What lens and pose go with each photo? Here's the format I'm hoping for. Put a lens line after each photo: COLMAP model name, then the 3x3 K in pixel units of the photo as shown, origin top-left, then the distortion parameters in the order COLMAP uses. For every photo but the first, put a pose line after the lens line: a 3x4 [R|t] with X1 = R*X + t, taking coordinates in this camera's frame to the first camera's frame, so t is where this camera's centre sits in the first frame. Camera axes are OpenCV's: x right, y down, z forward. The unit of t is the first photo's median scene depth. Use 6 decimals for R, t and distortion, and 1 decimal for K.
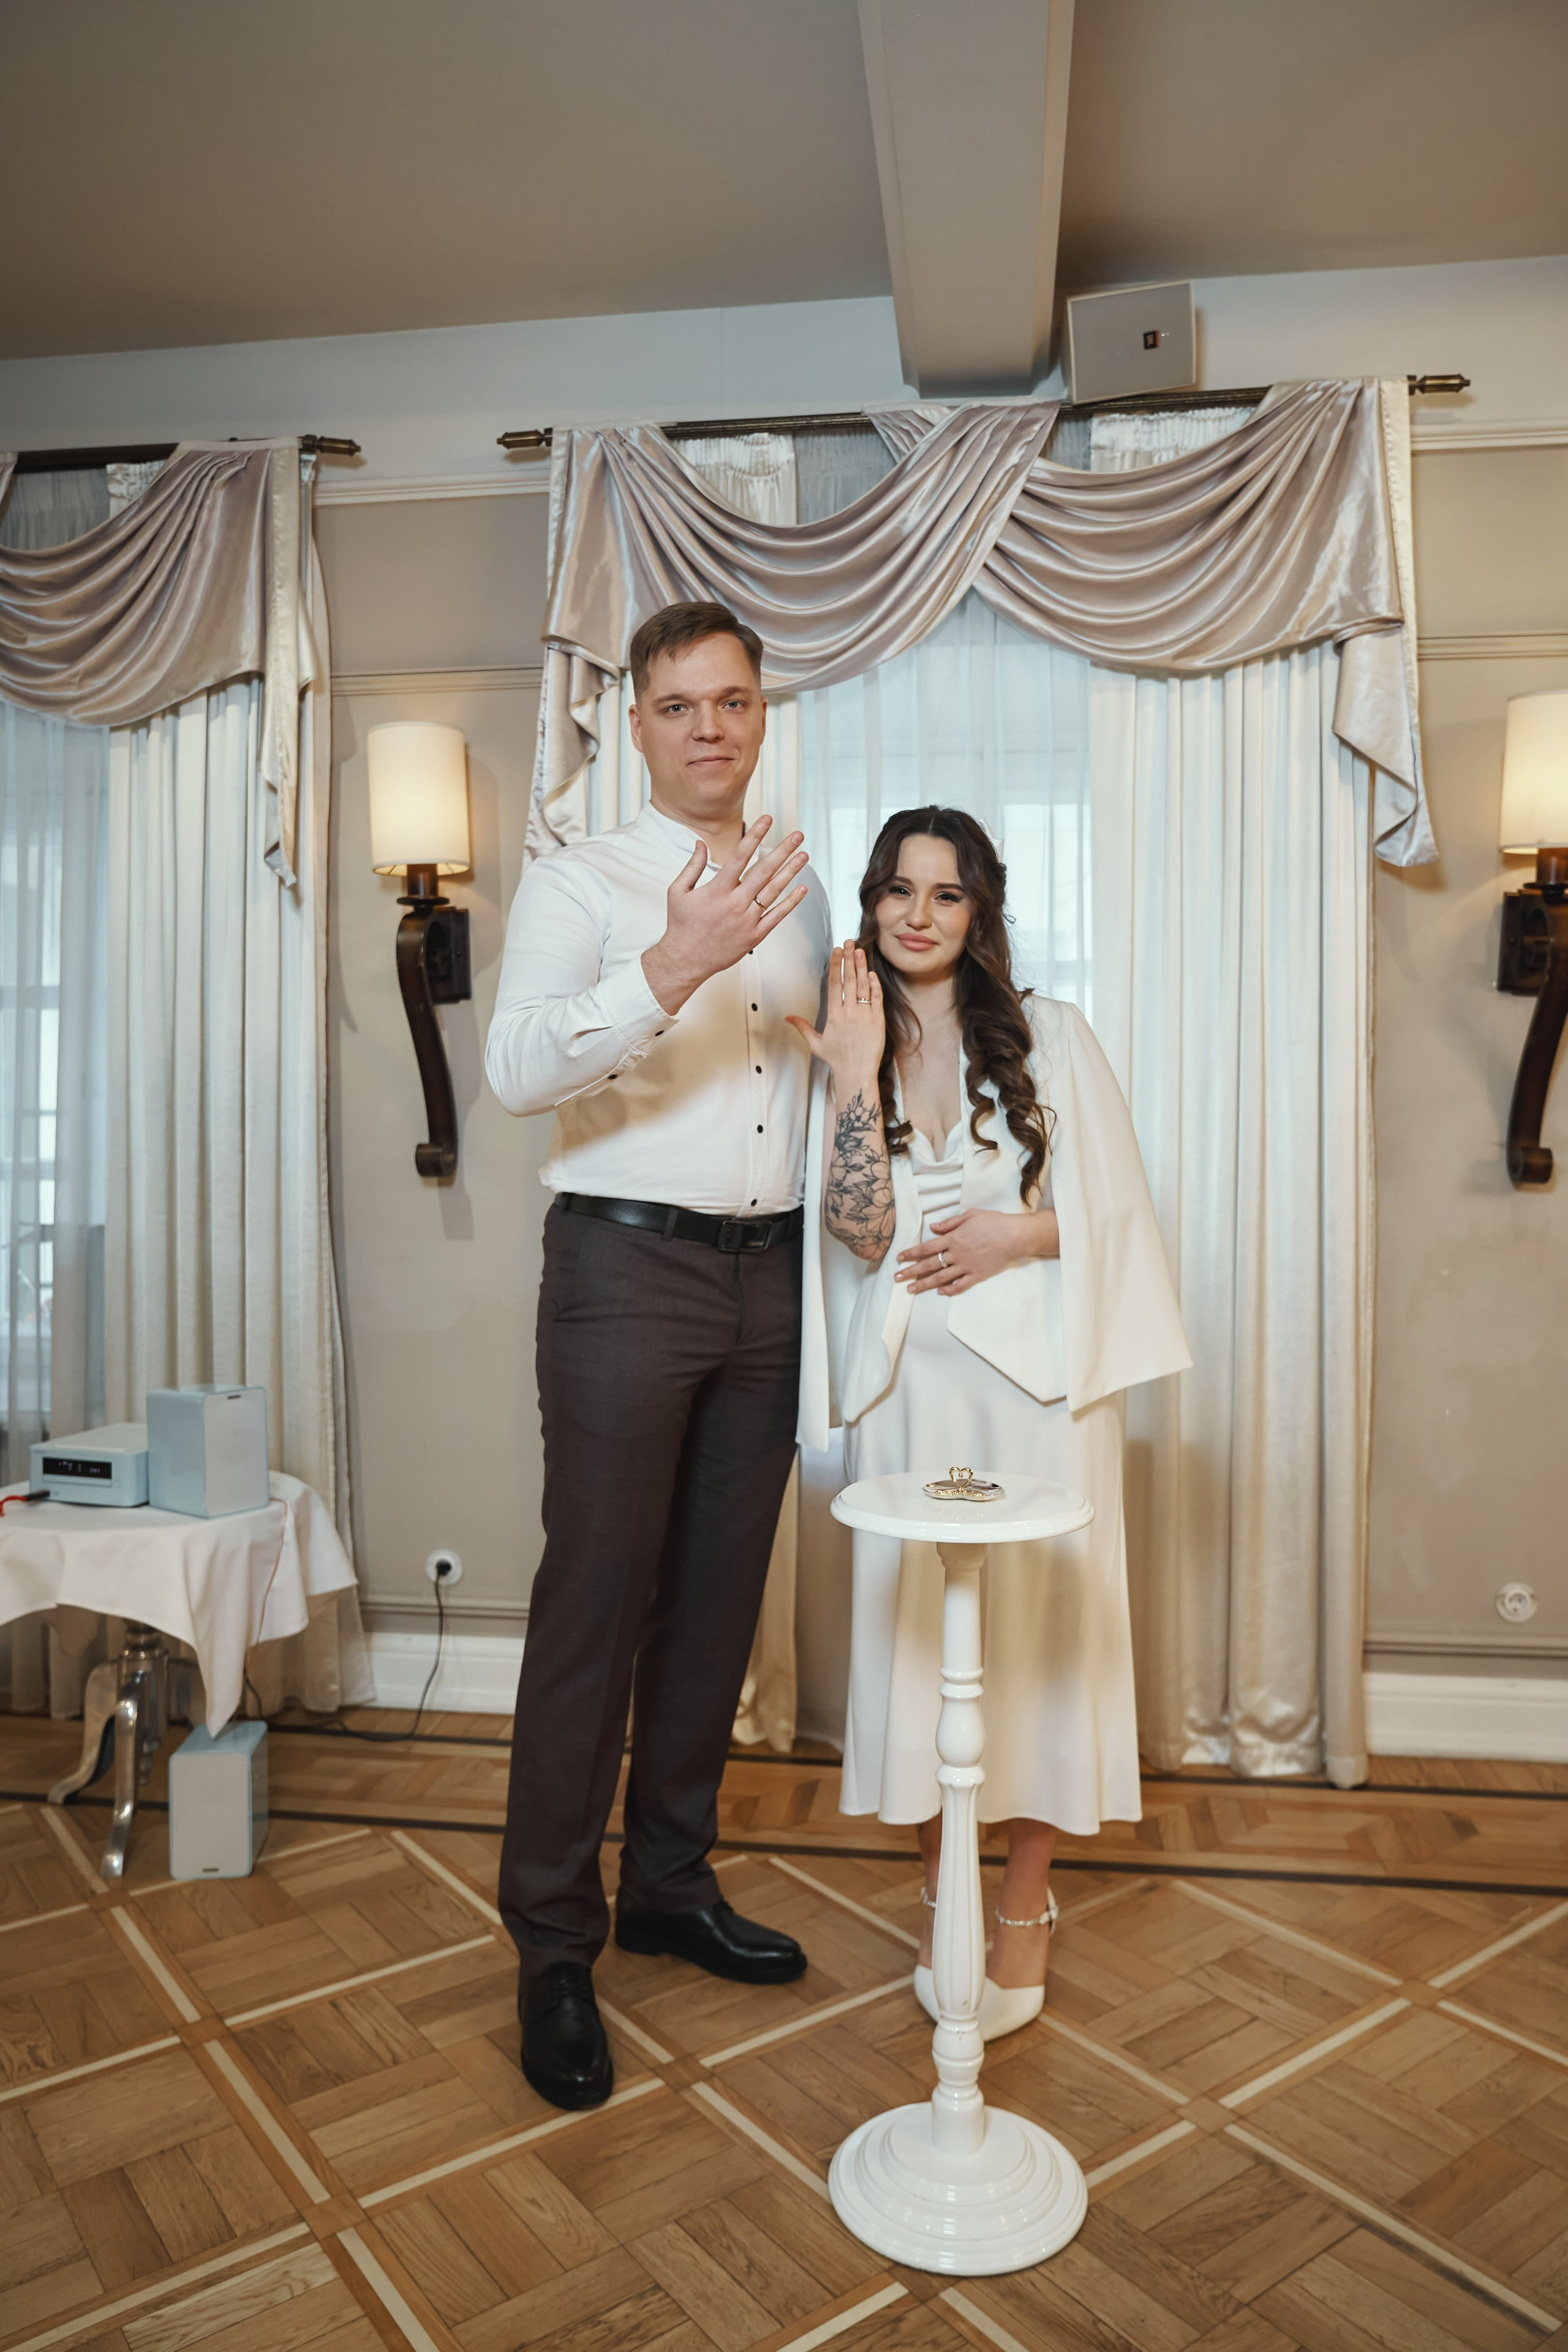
lens RADIAL K [[1607.1, 0, 784.0], [0, 1607.1, 1176.0], [0, 0, 1]] dist [-0.075156, 0.084326]
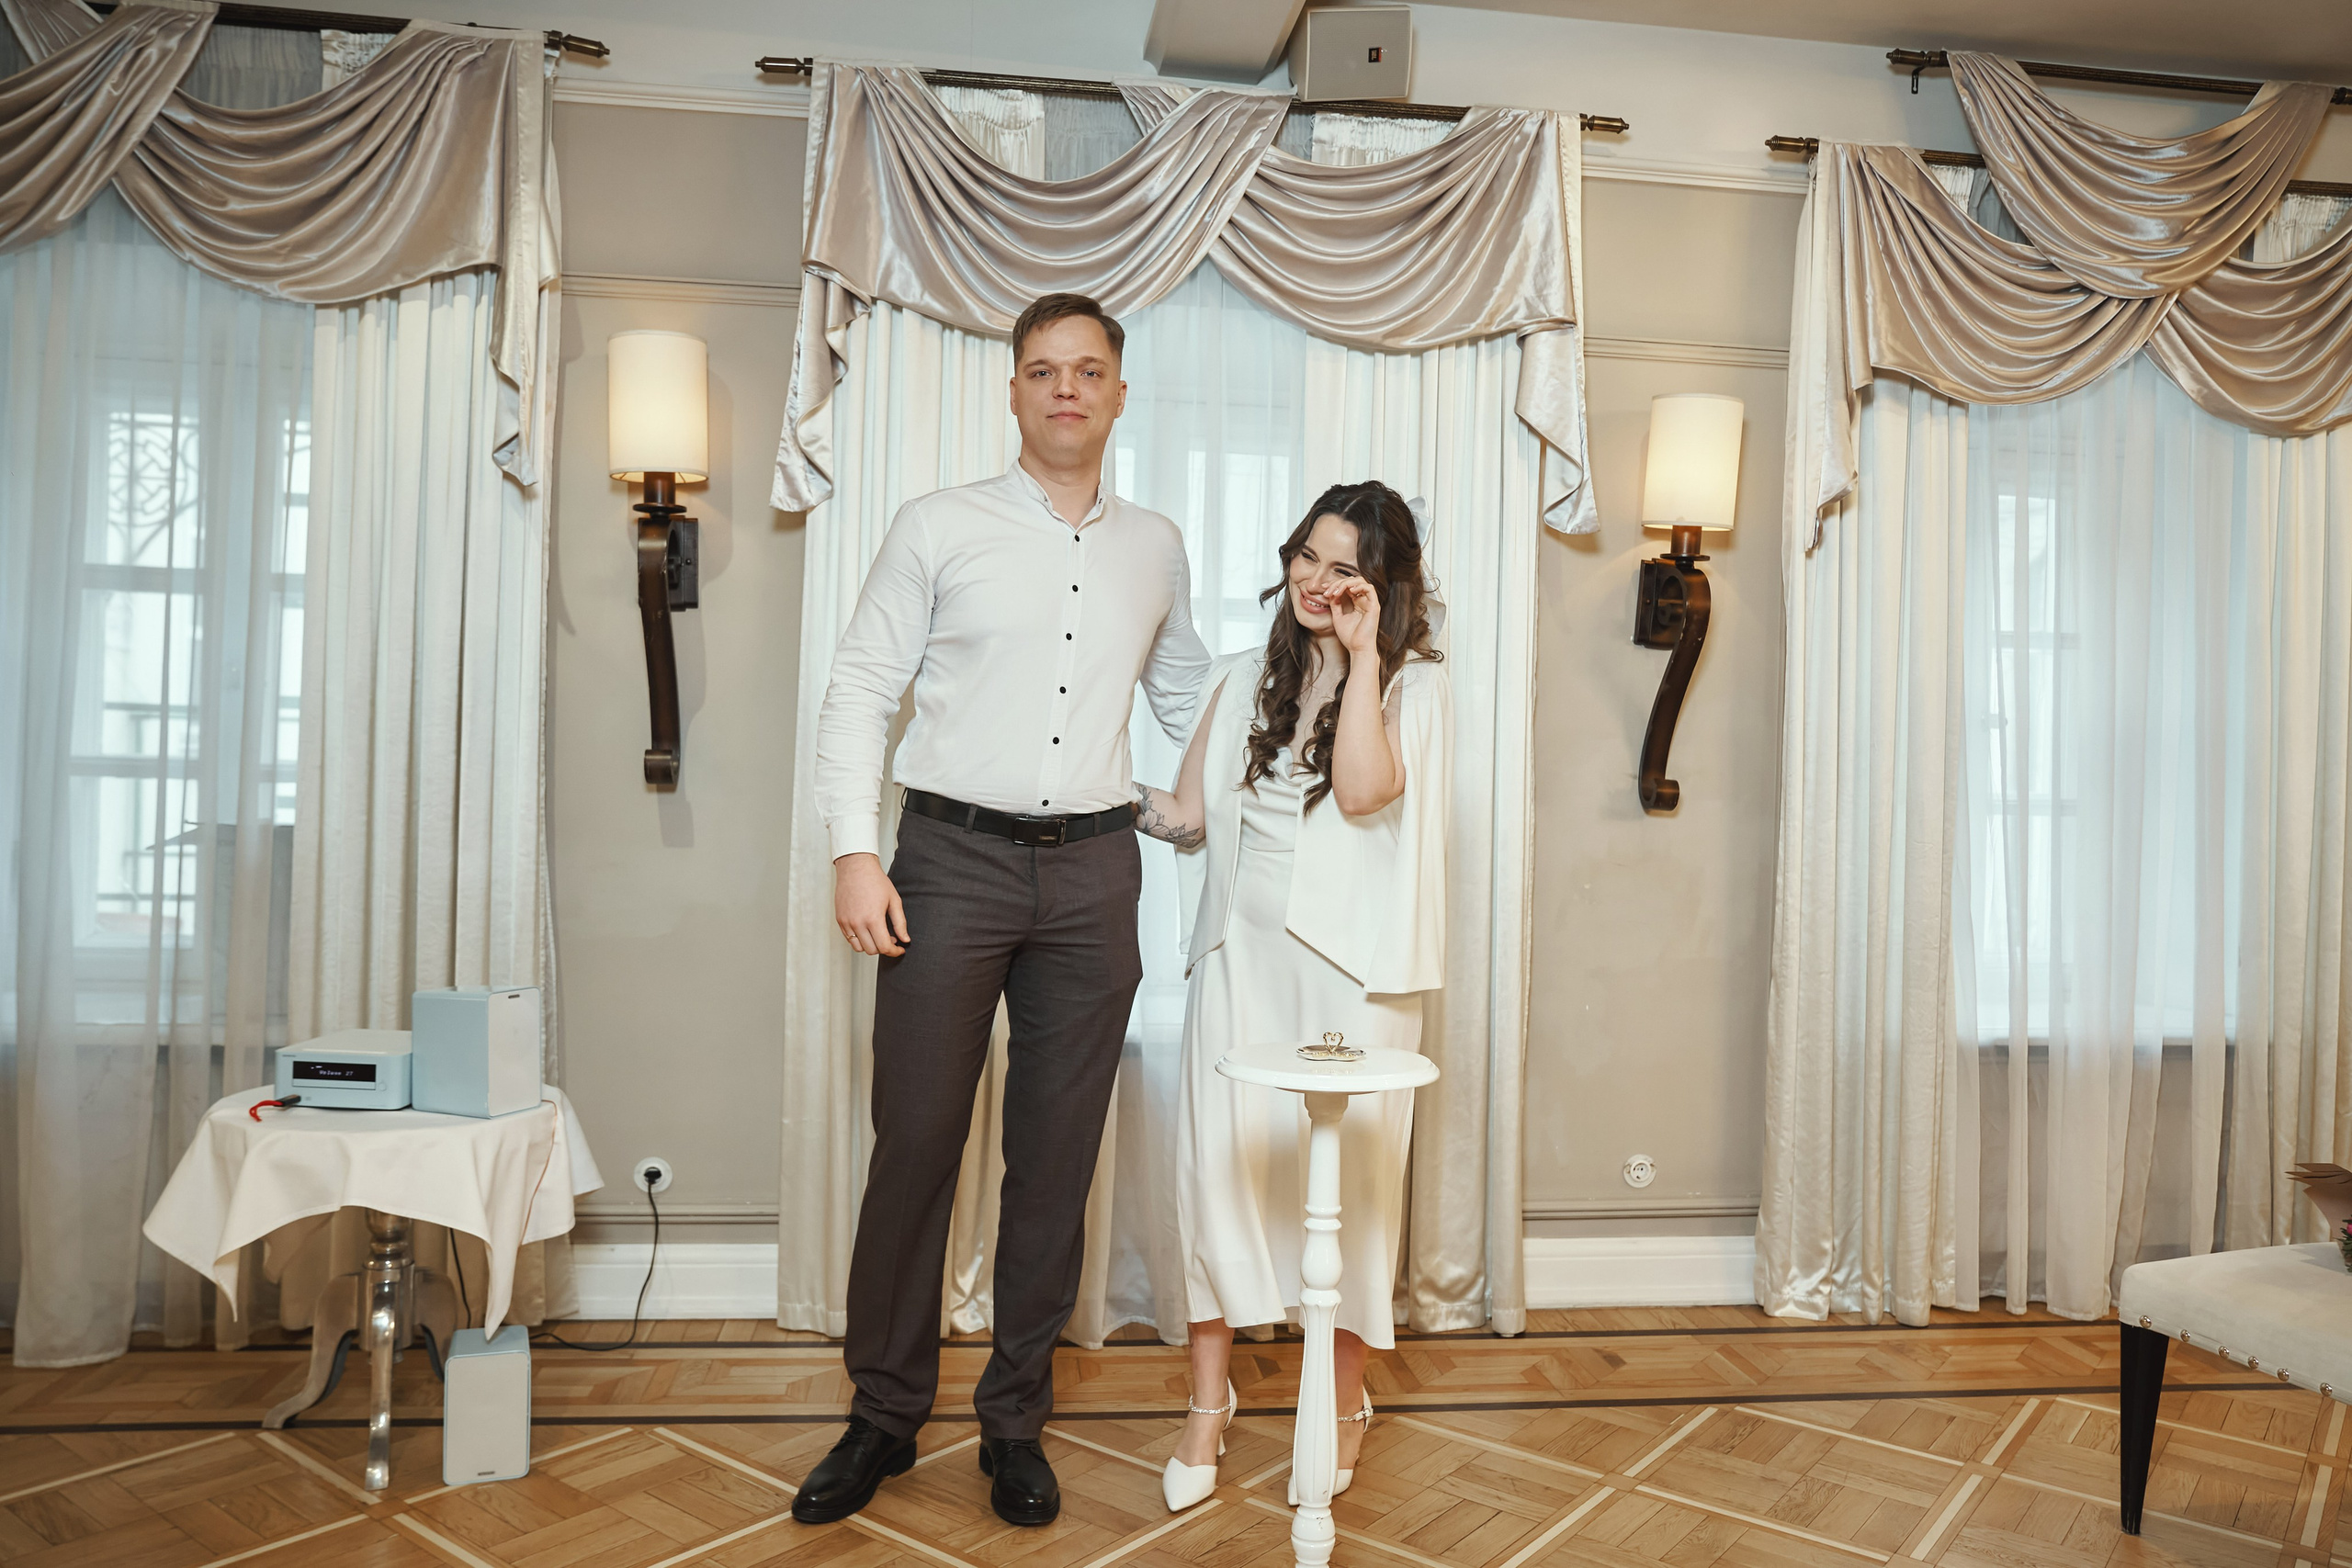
lens RADIAL K [[1657.2, 0, 1176.0], [0, 1657.2, 784.0], [0, 0, 1]] dist [-0.070526, 0.083841]
pose [[0.968288, 0.023660, 0.248713, -0.176686], [-0.020298, 0.999665, -0.016075, 0.012304], [-0.249010, 0.010517, 0.968444, -0.086932]]
